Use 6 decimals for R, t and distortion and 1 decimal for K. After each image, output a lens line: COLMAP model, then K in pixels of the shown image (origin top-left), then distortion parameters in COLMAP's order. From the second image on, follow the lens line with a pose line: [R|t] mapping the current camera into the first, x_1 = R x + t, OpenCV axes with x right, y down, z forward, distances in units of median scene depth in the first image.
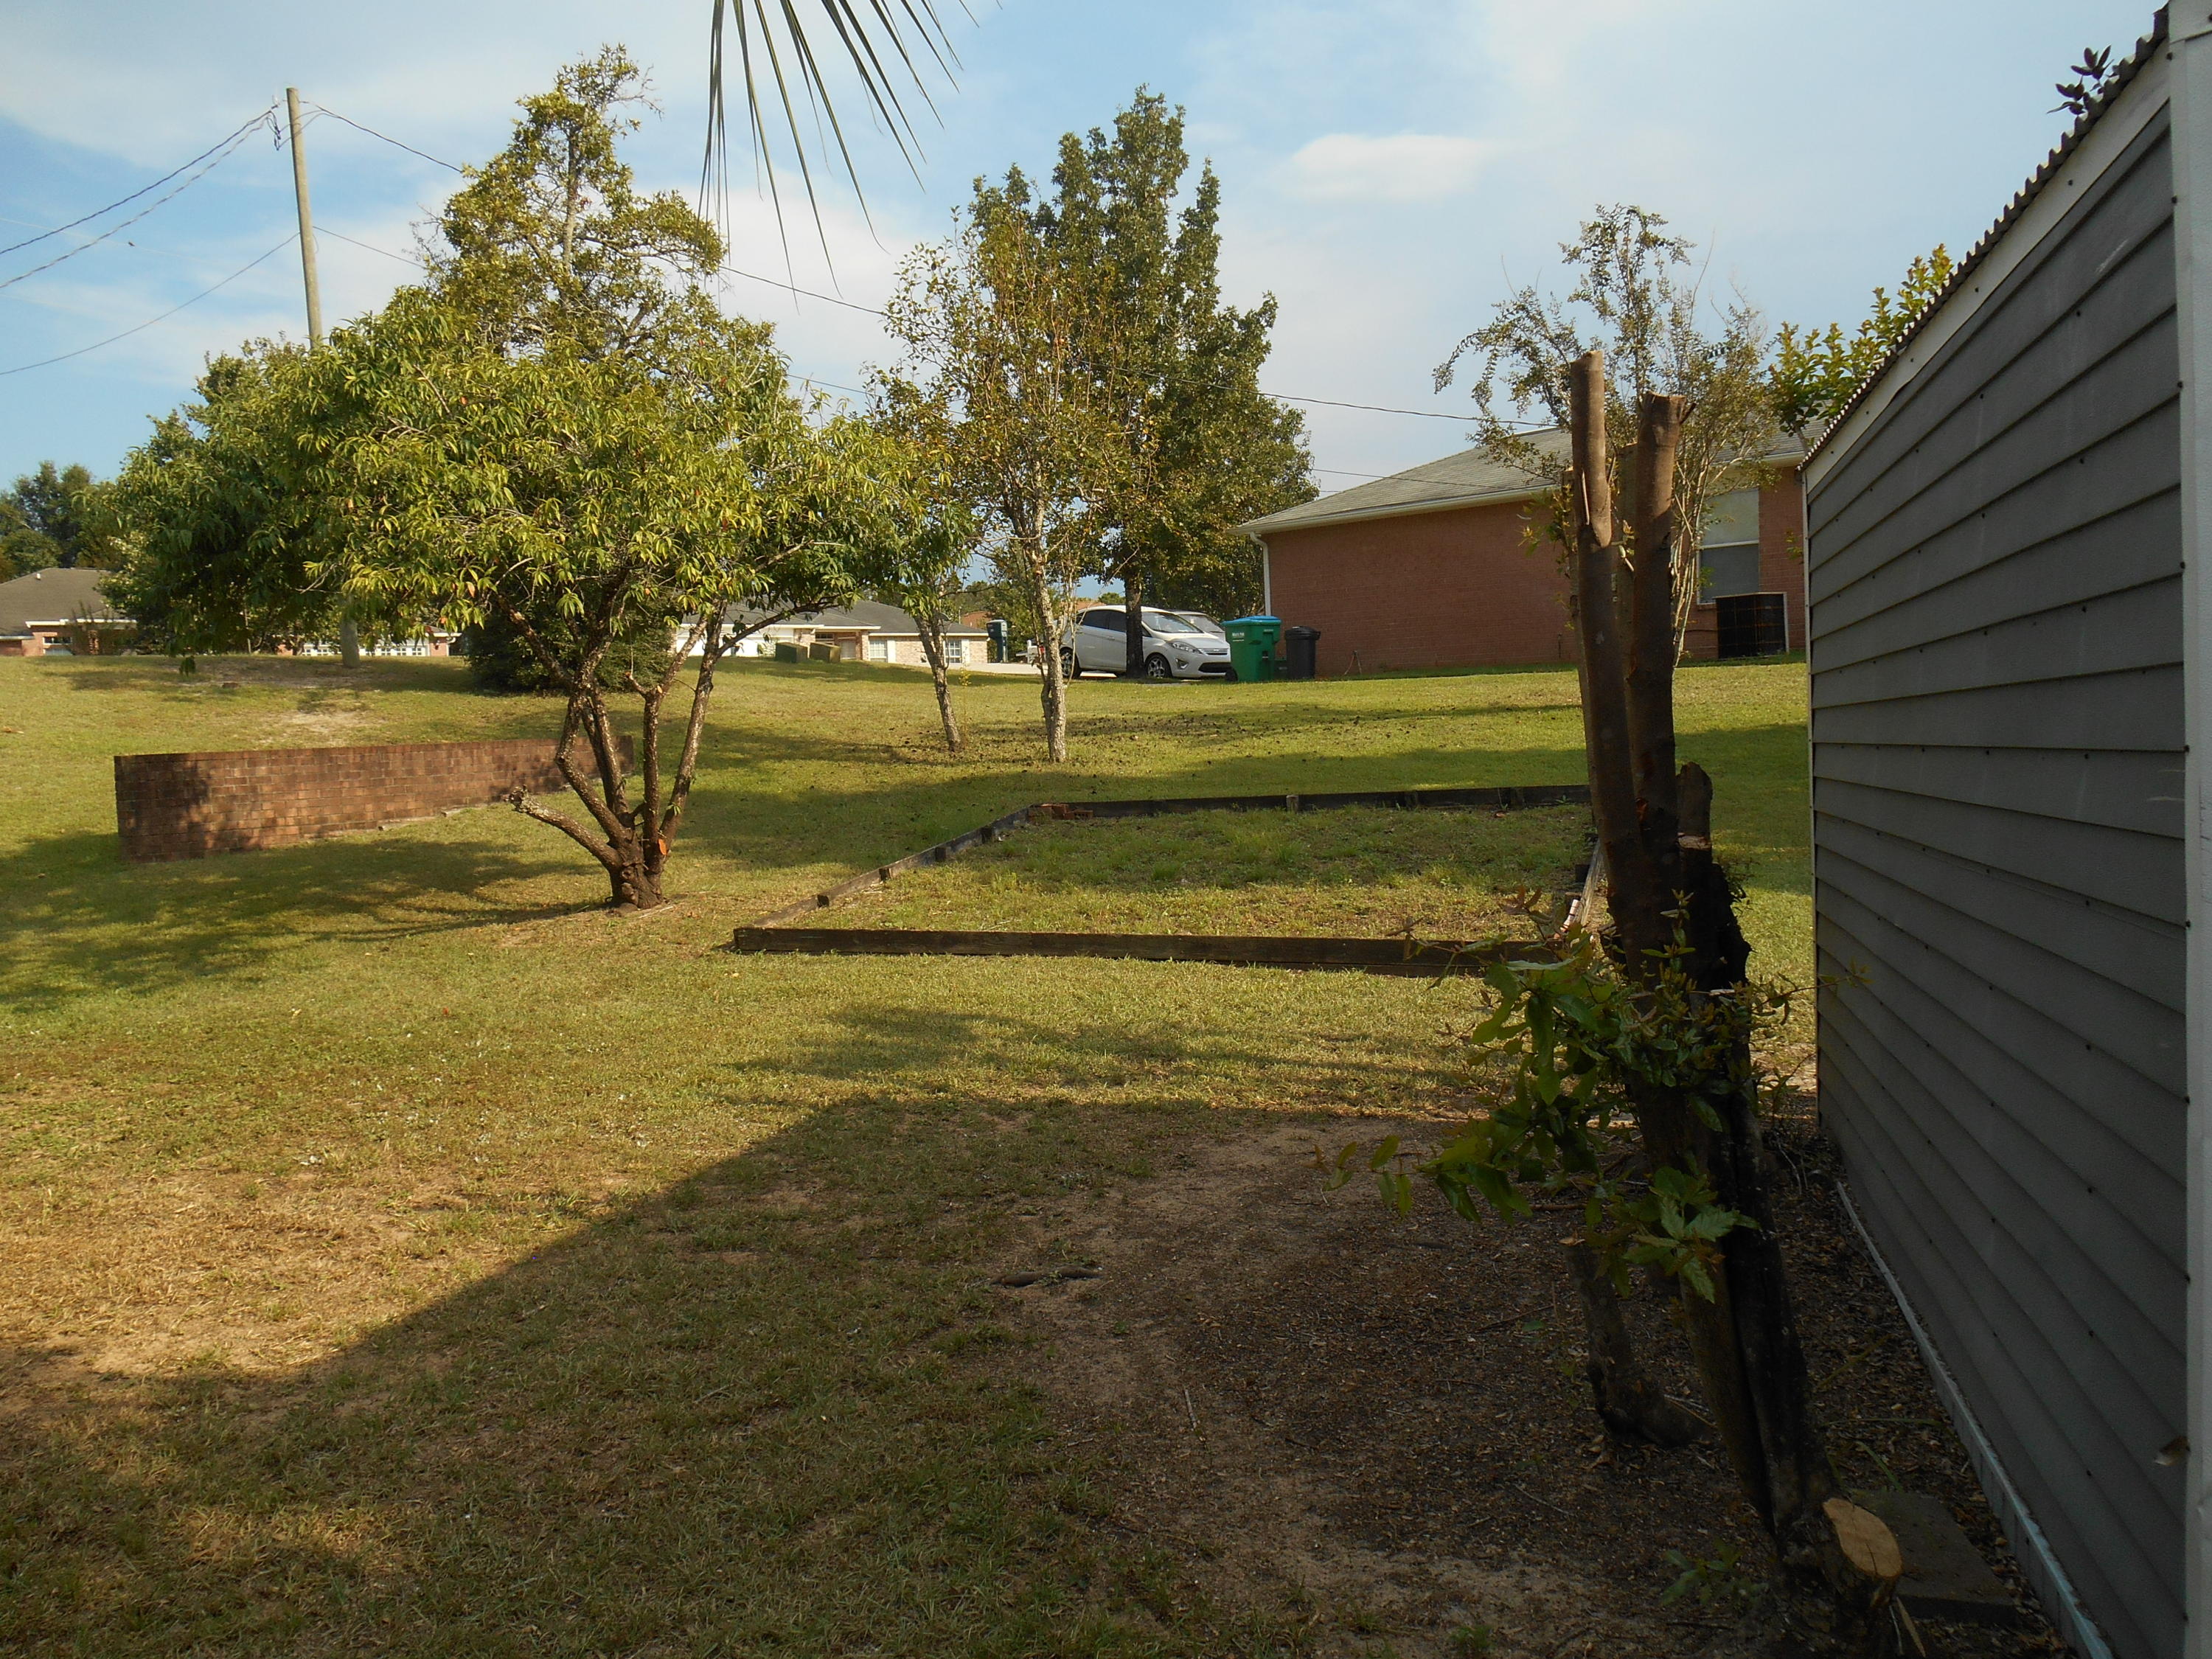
lens RADIAL K [[1702.5, 0, 1098.5], [0, 1702.5, 817.8], [0, 0, 1]] dist [-0.044397, 0.013149]
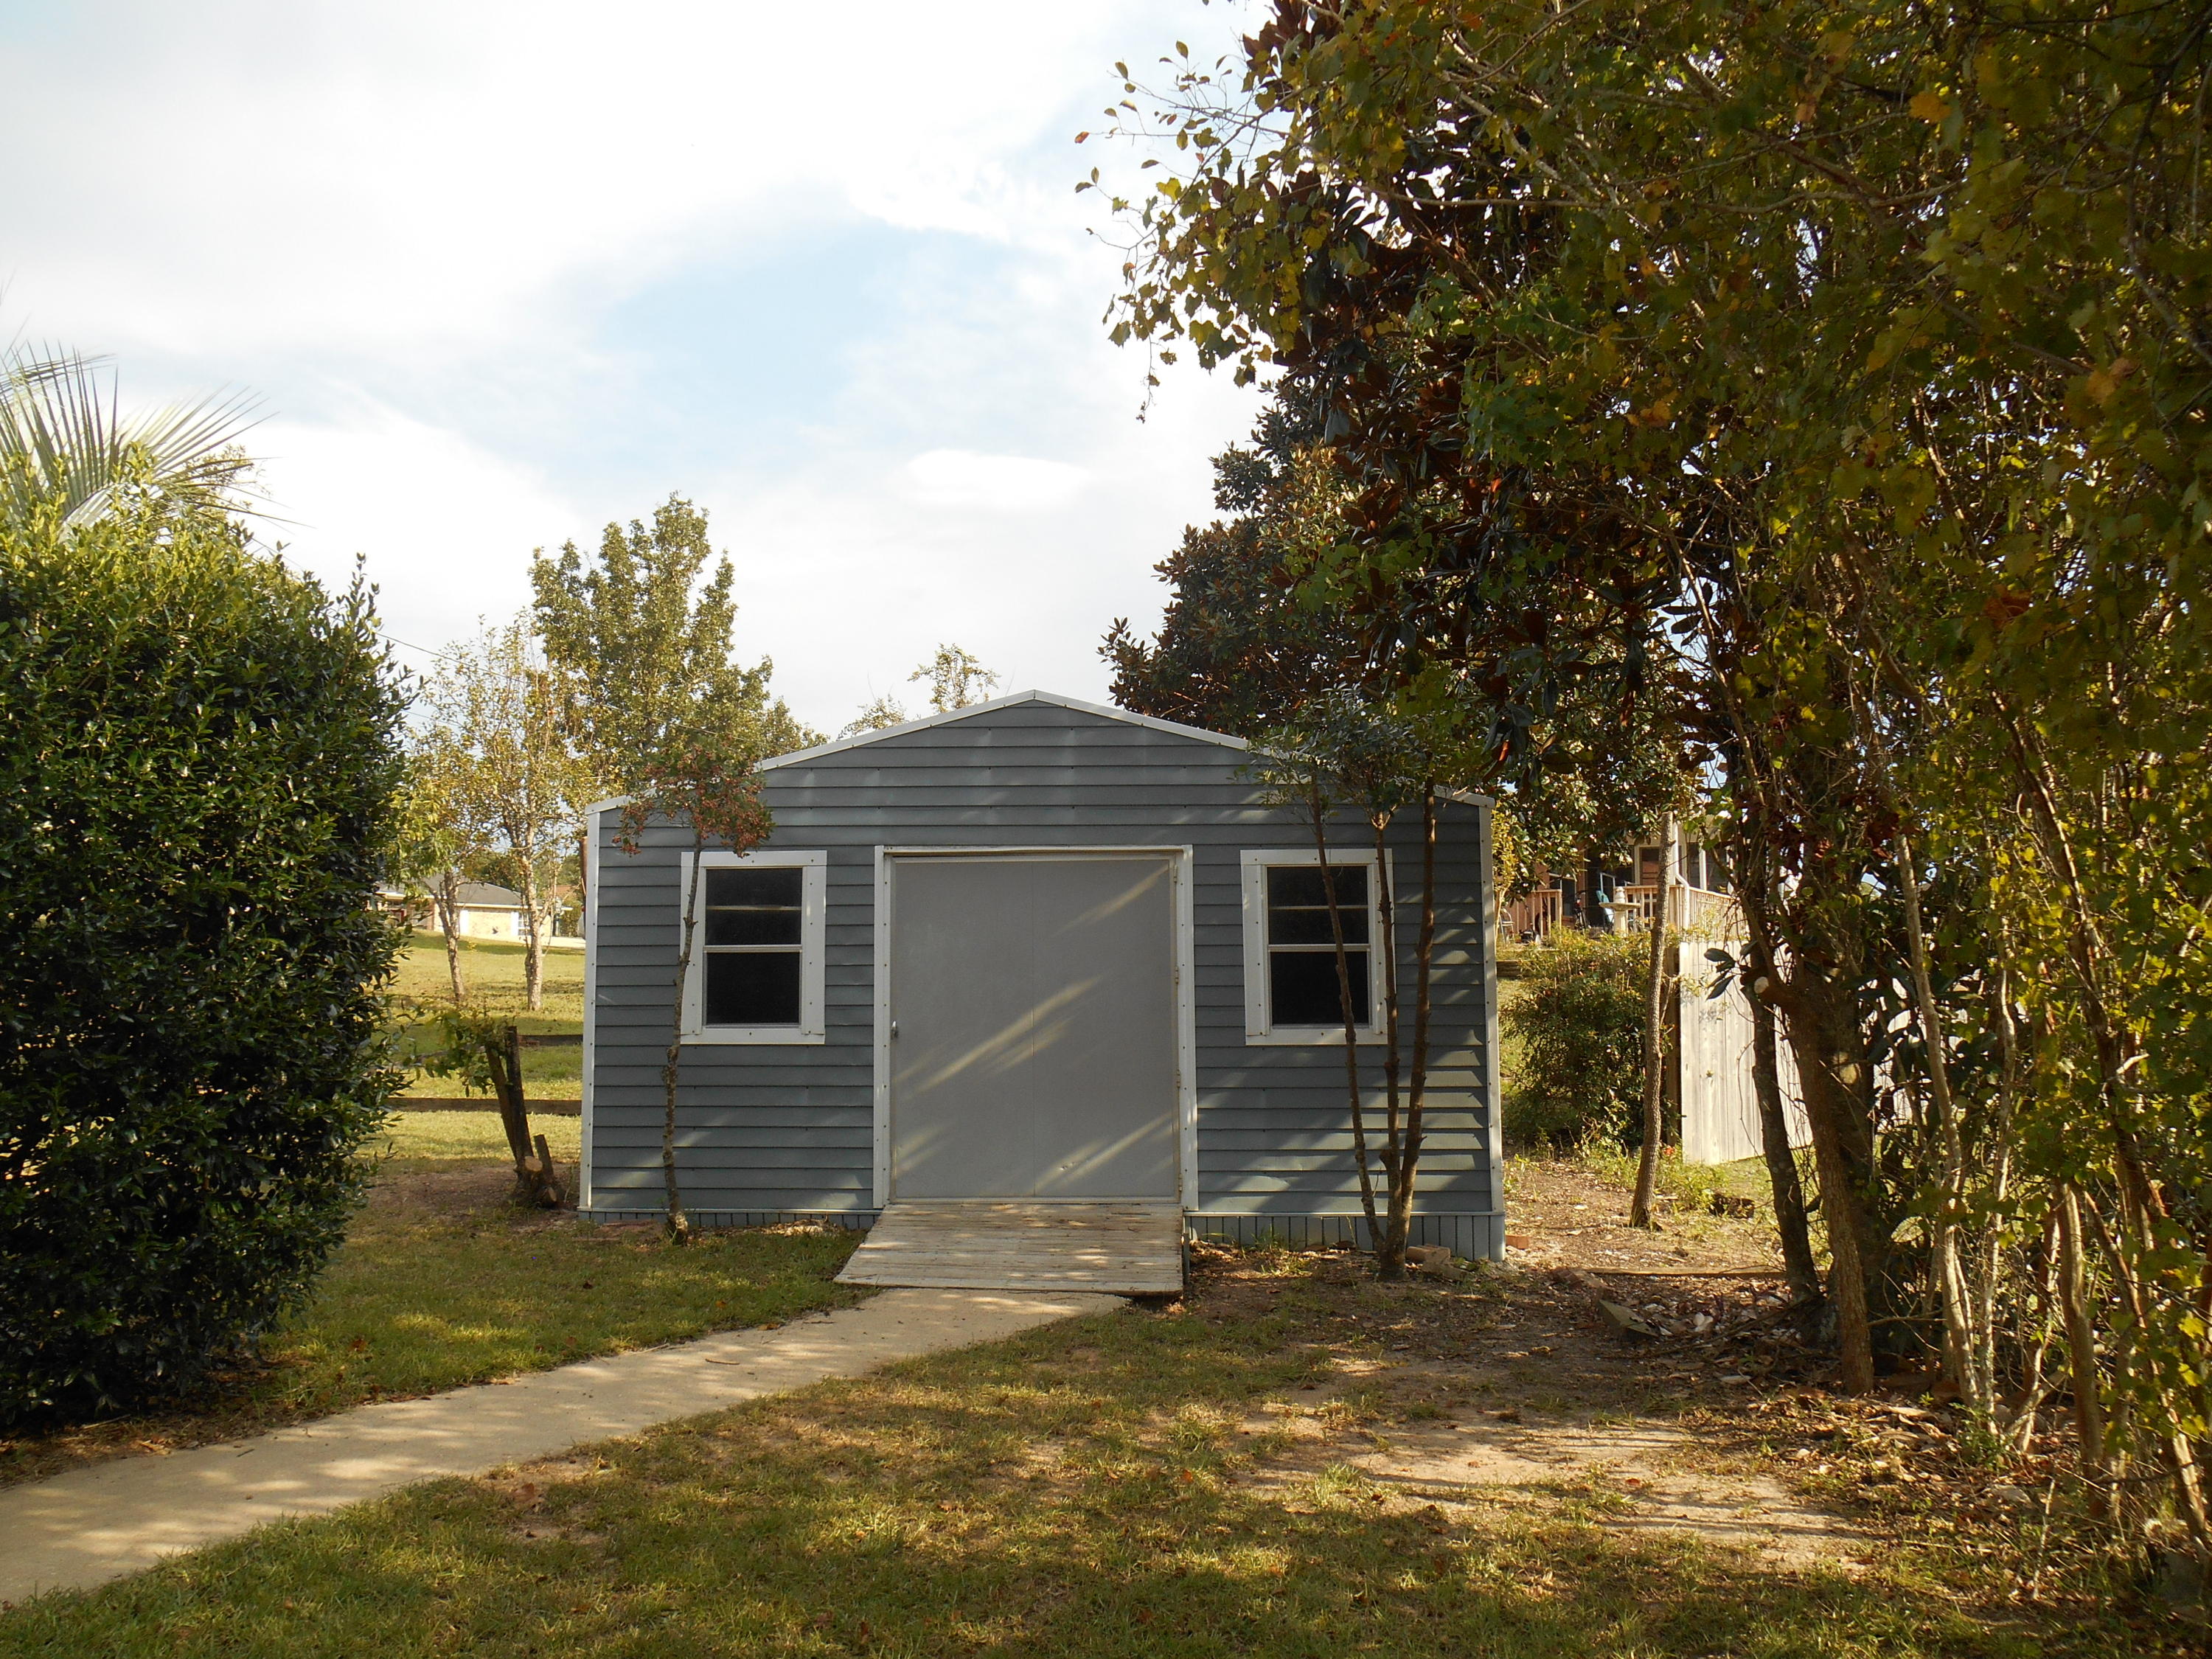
lens RADIAL K [[1702.5, 0, 1108.7], [0, 1702.5, 826.0], [0, 0, 1]] dist [-0.044397, 0.013149]
pose [[0.972525, 0.055213, 0.226158, 0.068303], [-0.017907, 0.986332, -0.163797, 0.021995], [-0.232111, 0.155247, 0.960220, -0.270271]]
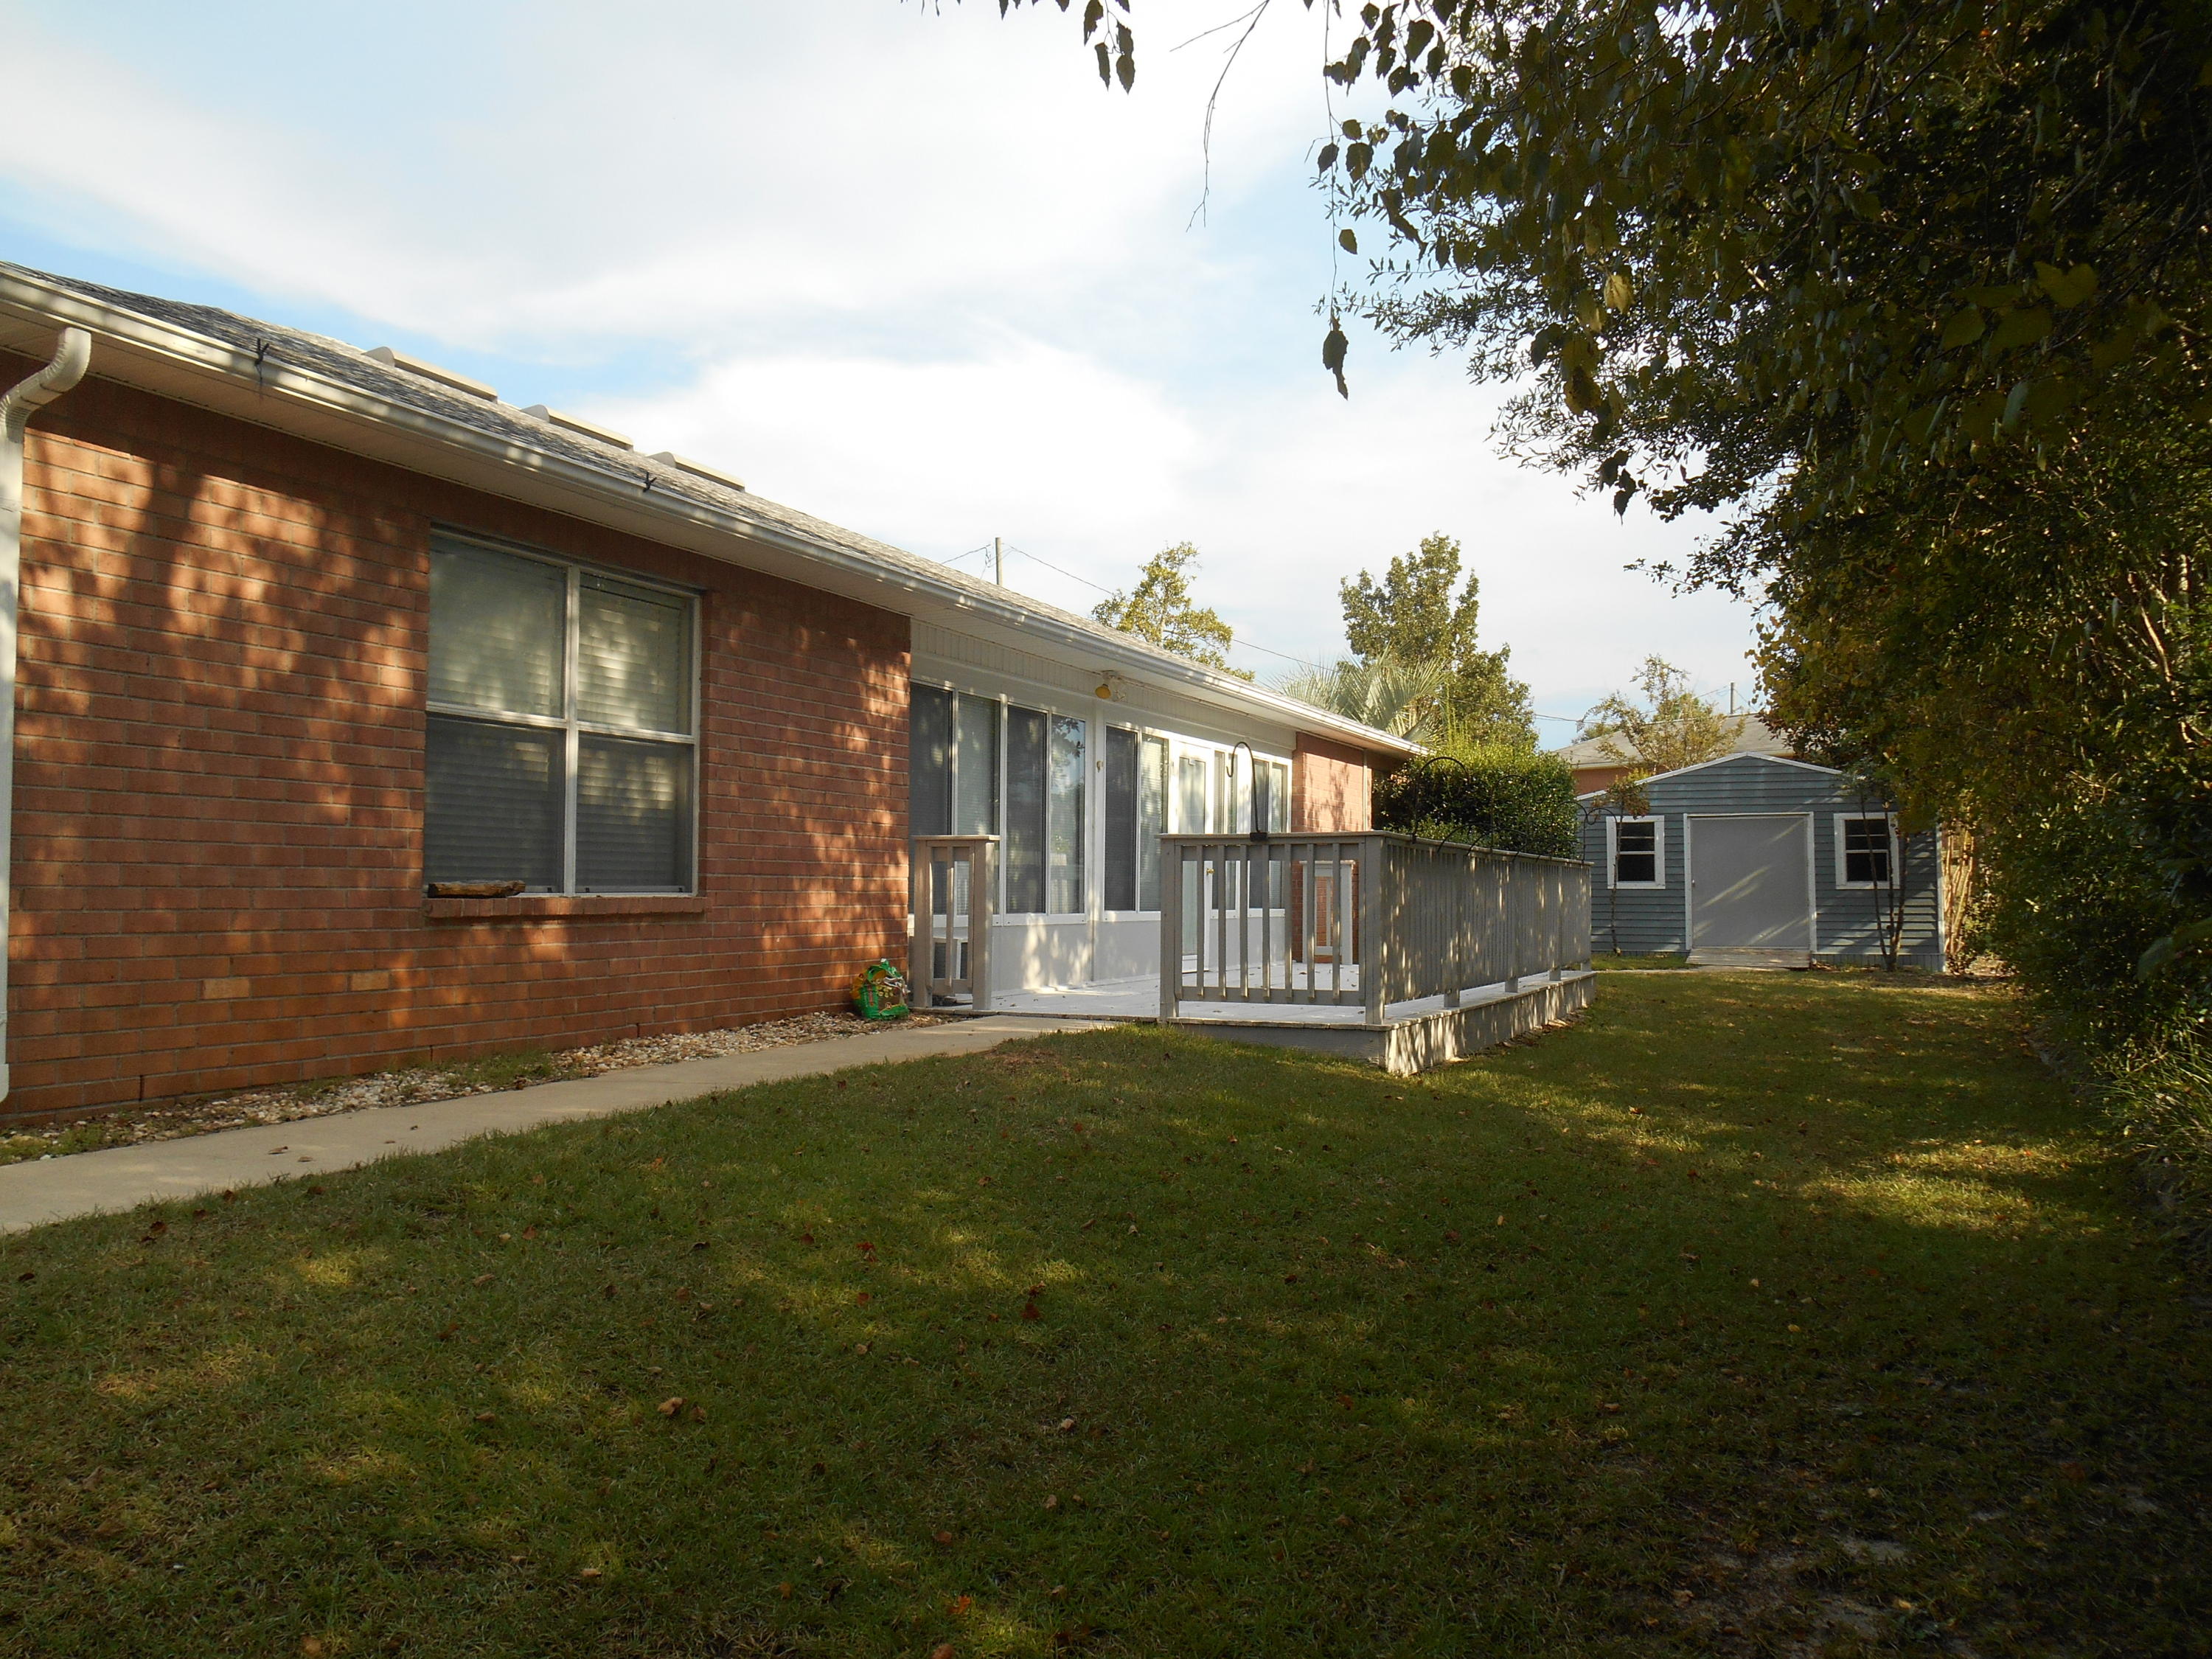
lens RADIAL K [[1702.5, 0, 1107.7], [0, 1702.5, 816.9], [0, 0, 1]] dist [-0.044397, 0.013149]
pose [[0.990679, 0.031791, -0.132454, -0.073400], [-0.045137, 0.994063, -0.099006, 0.071595], [0.128520, 0.104062, 0.986232, -0.815272]]
